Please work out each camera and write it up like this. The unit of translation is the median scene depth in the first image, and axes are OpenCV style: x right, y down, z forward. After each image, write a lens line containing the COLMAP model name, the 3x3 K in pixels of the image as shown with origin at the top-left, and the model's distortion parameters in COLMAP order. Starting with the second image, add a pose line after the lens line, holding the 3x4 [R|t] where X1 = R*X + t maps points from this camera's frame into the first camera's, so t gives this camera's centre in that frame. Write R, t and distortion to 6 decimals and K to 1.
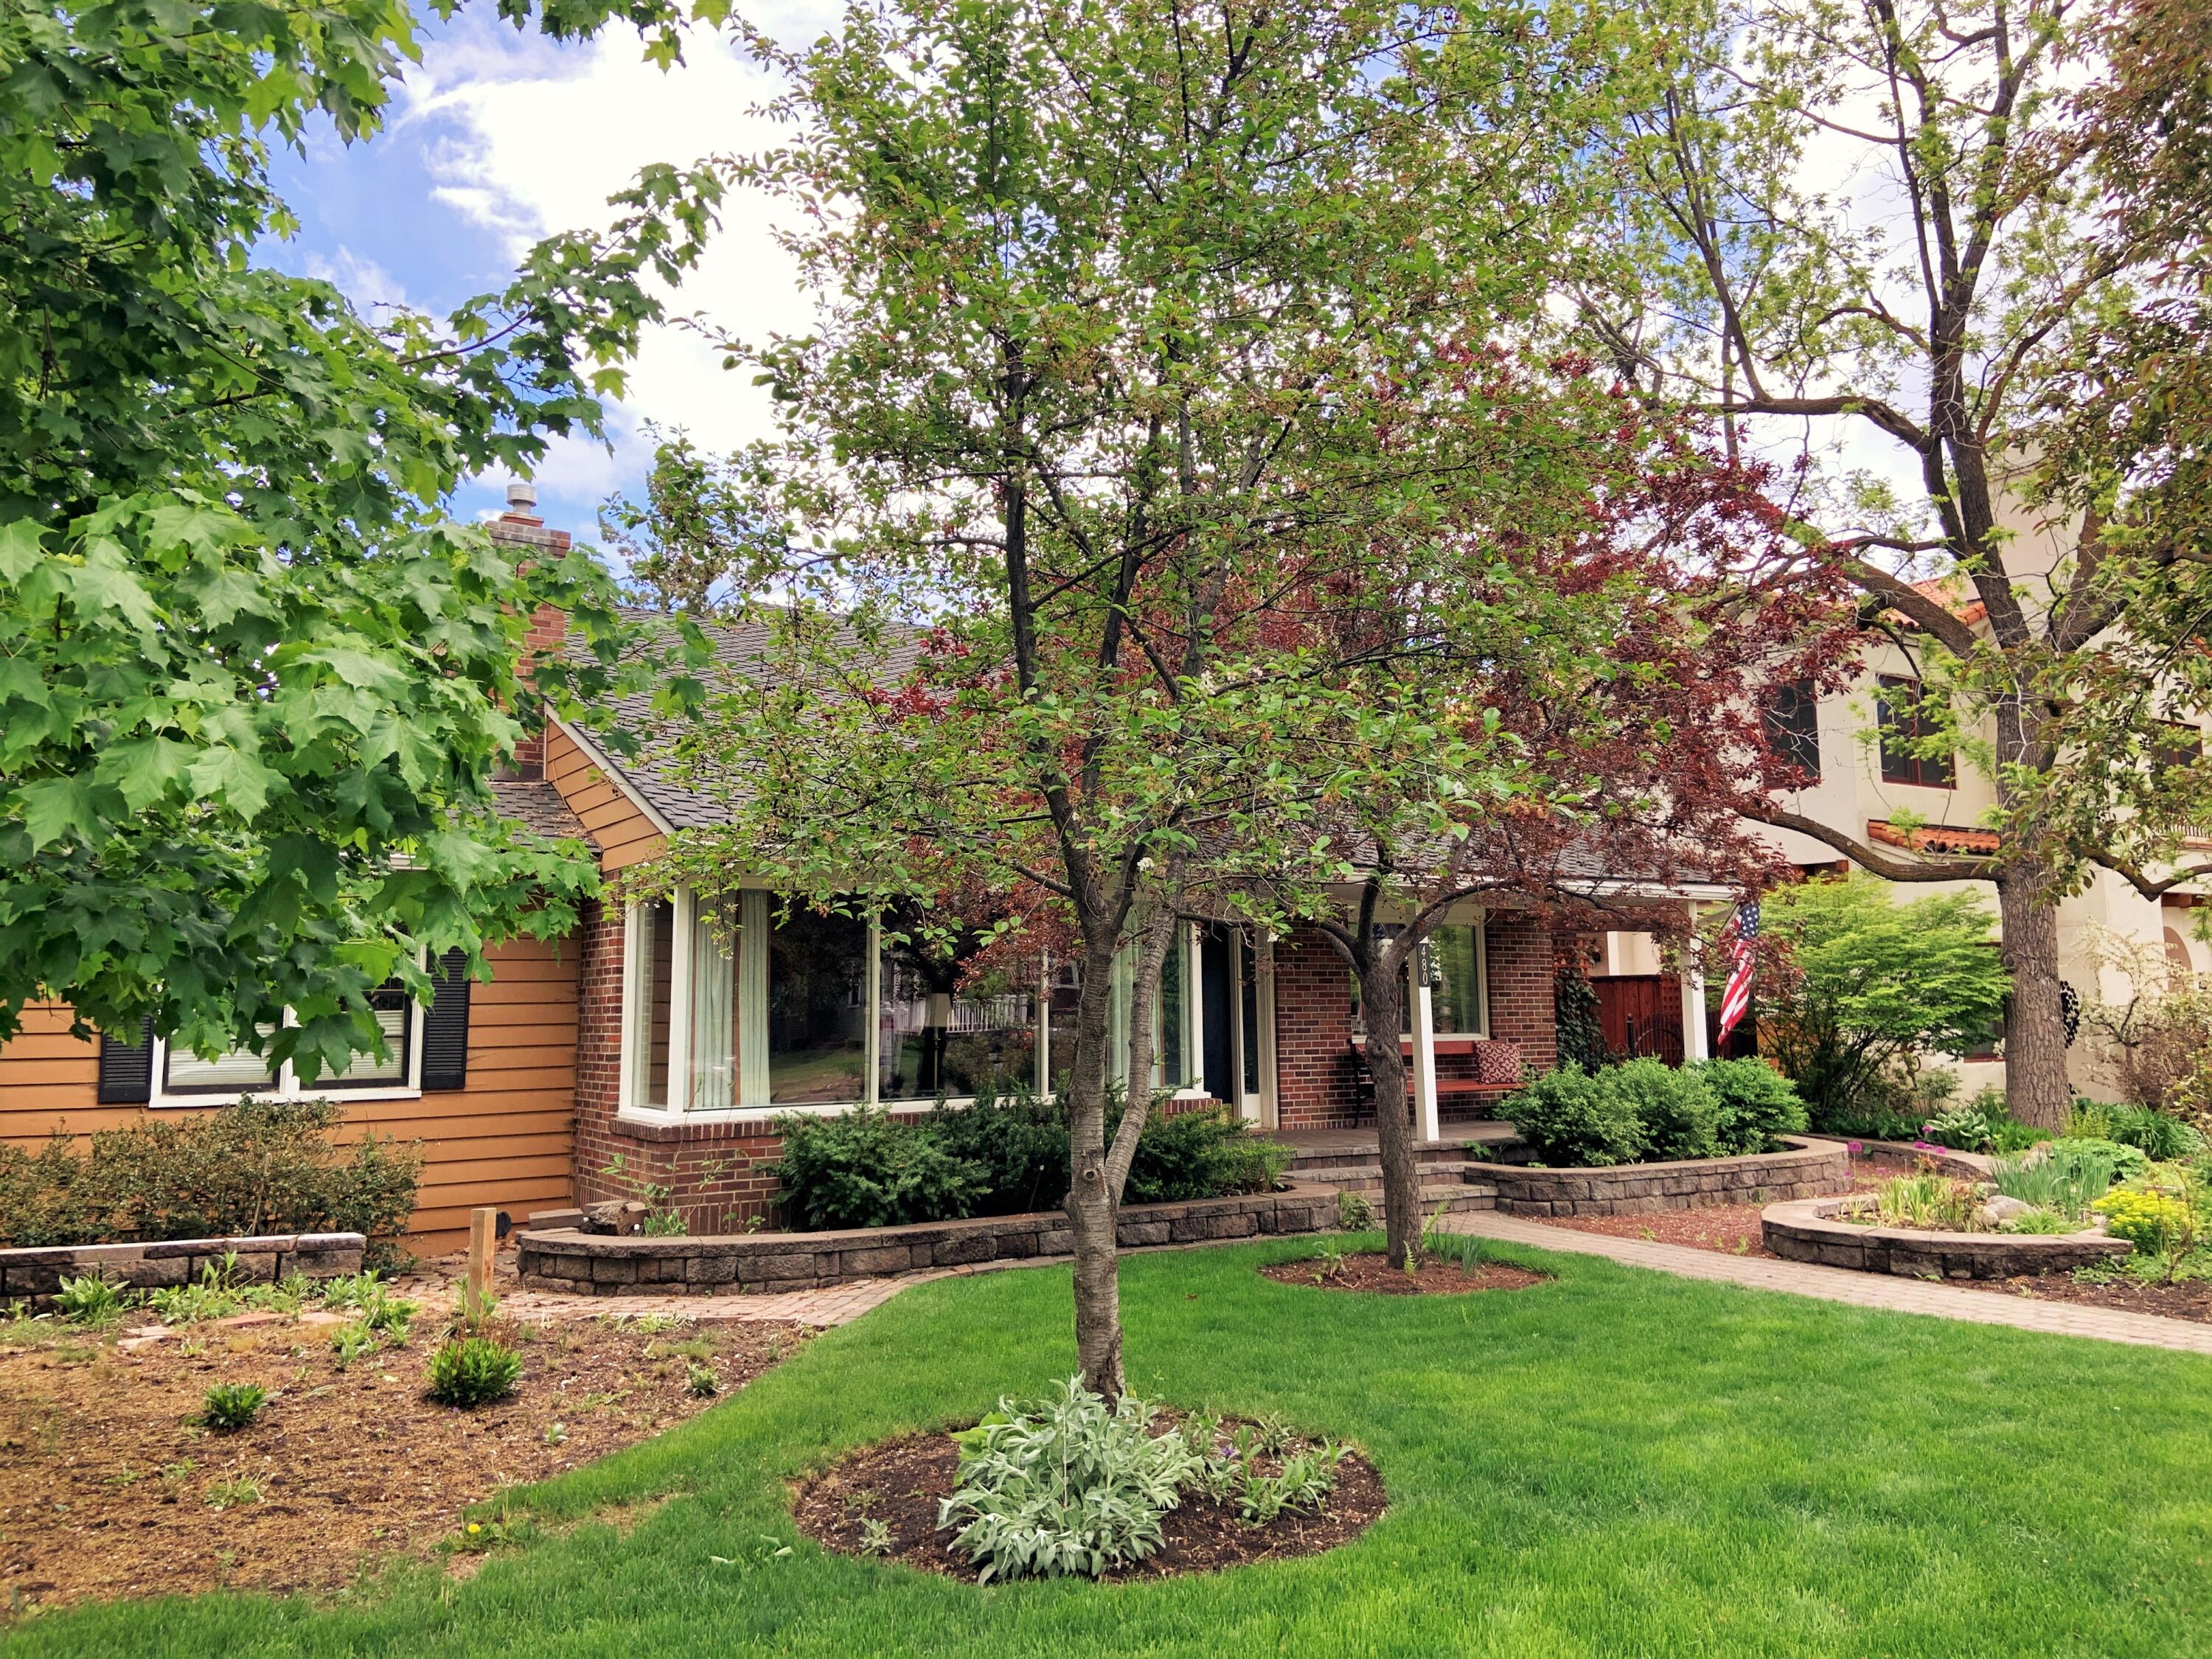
lens RADIAL K [[1663.2, 0, 1113.1], [0, 1663.2, 827.2], [0, 0, 1]] dist [0.057881, 0.001048]
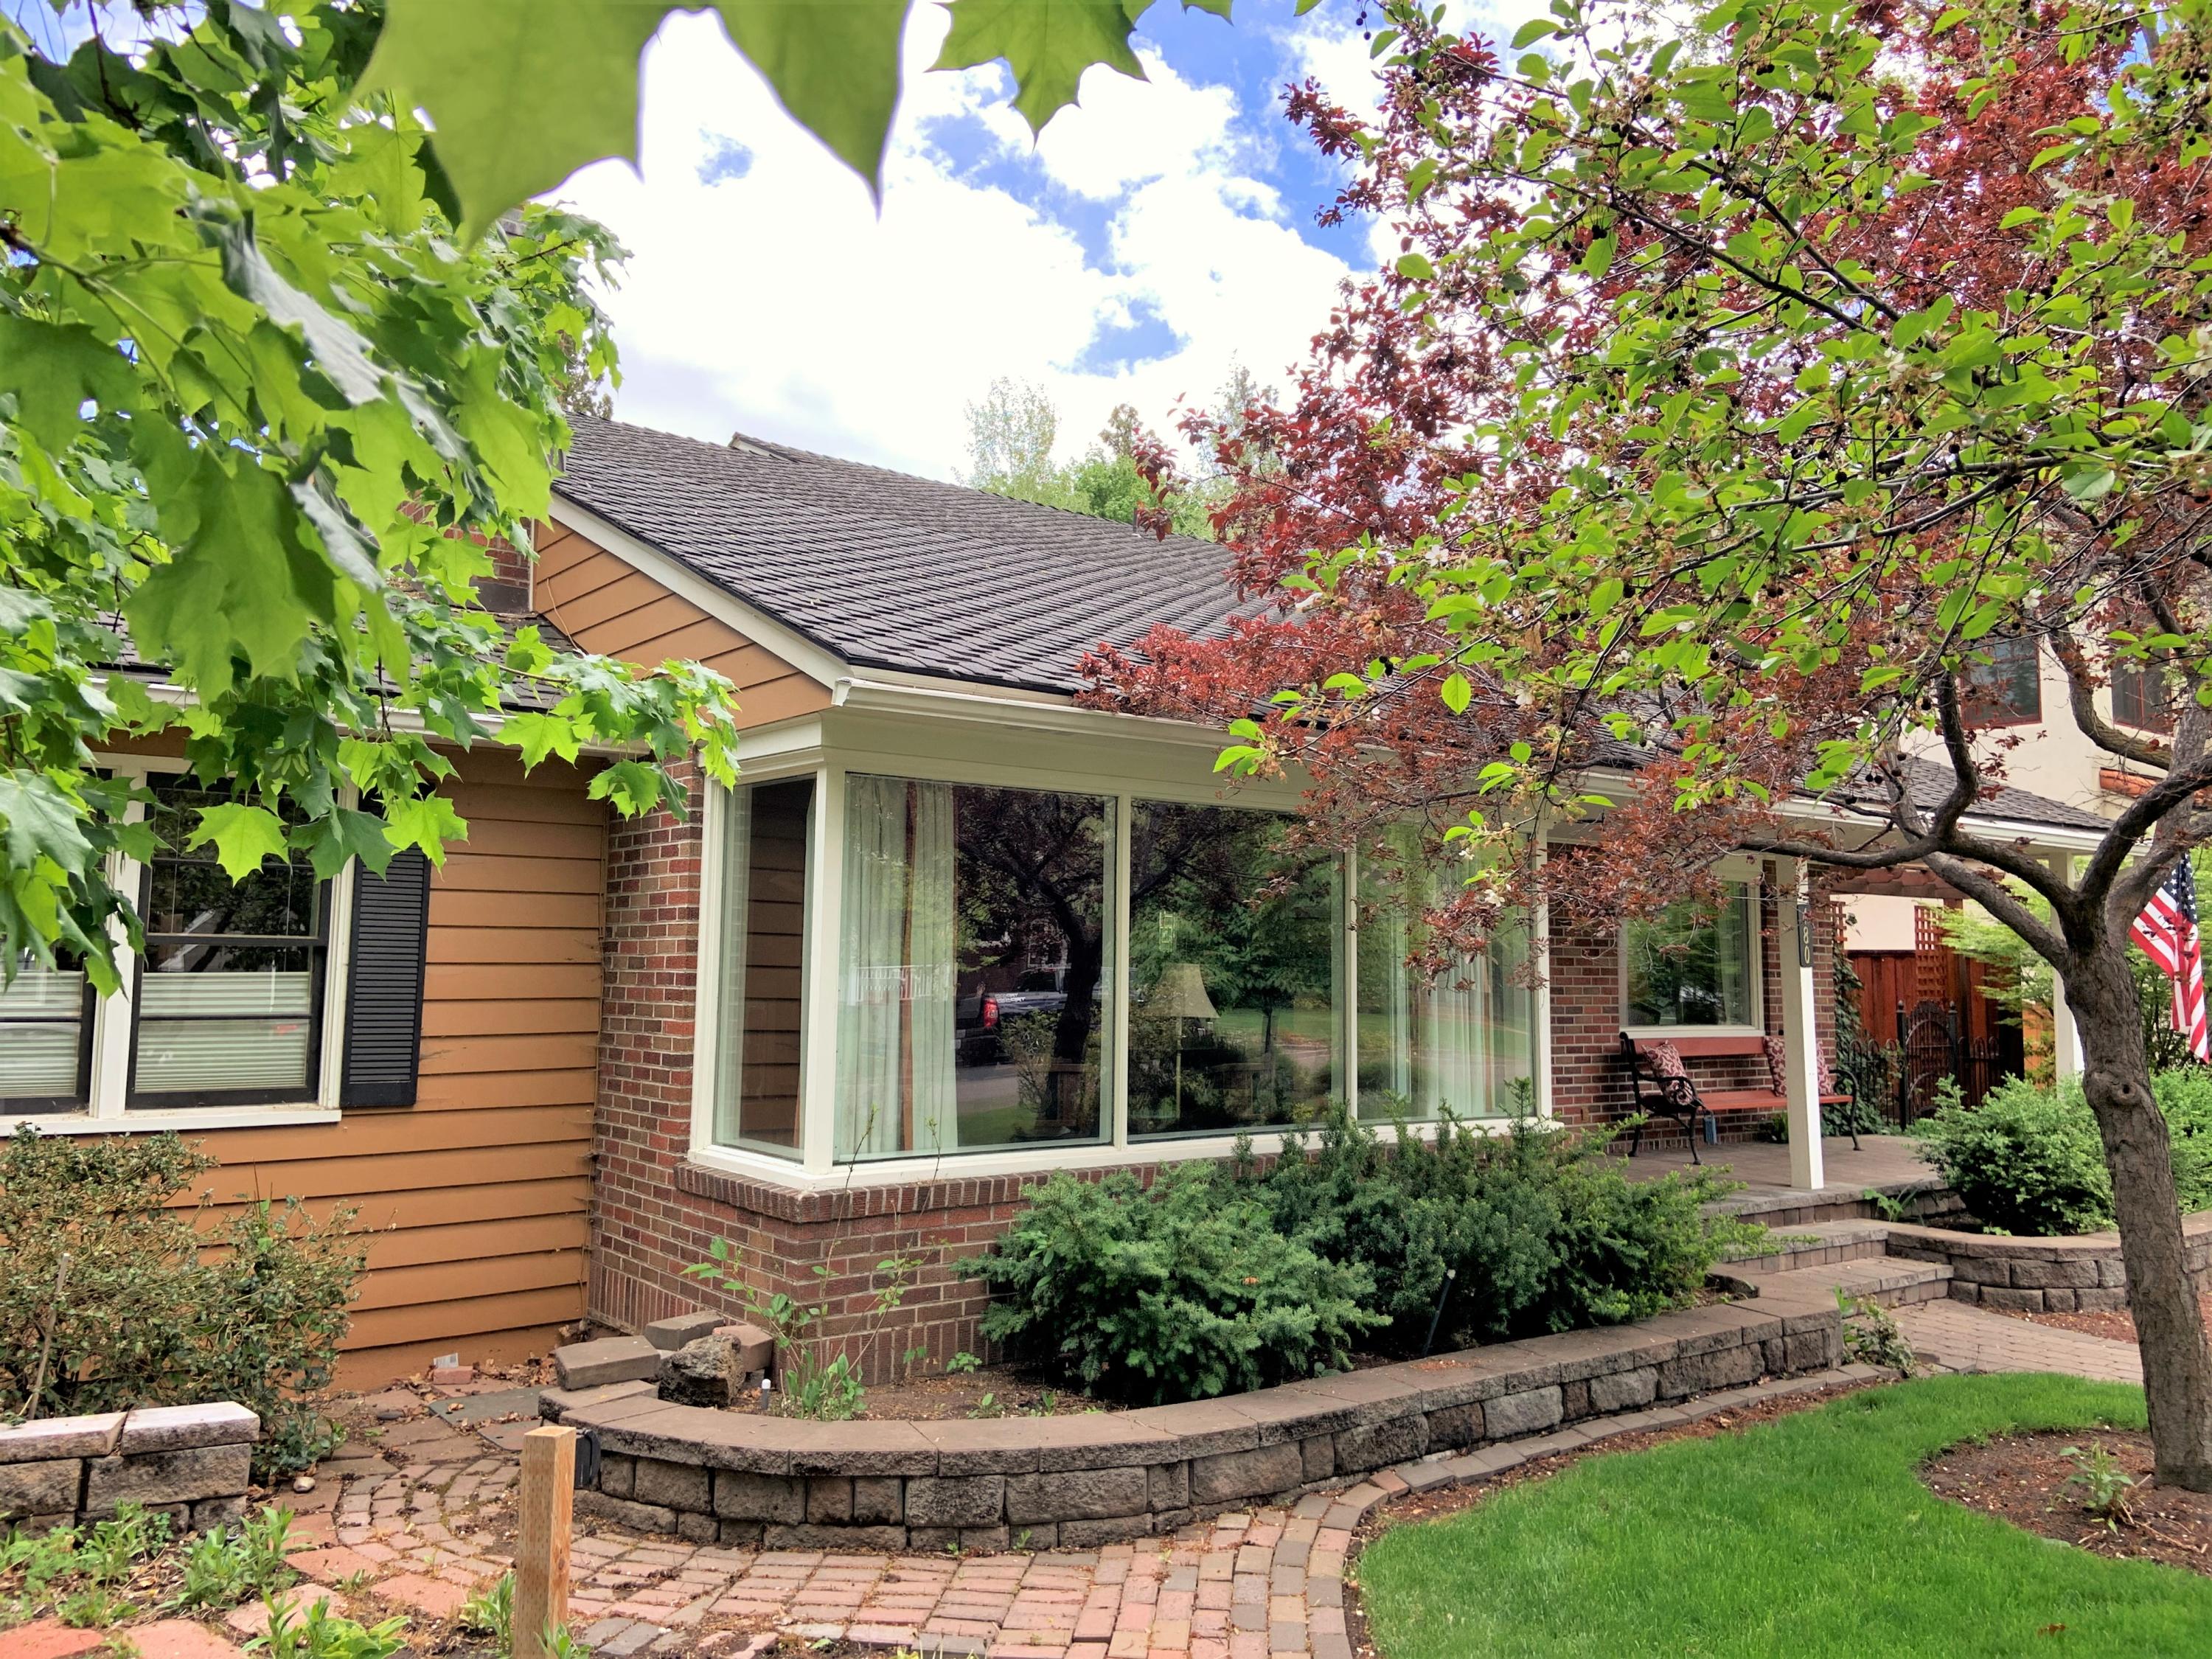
lens RADIAL K [[1689.8, 0, 1109.5], [0, 1689.8, 816.4], [0, 0, 1]] dist [0.053318, -0.035145]
pose [[0.996440, 0.029792, 0.078859, -0.199184], [-0.031625, 0.999255, 0.022101, 0.034144], [-0.078142, -0.024516, 0.996641, 0.398998]]
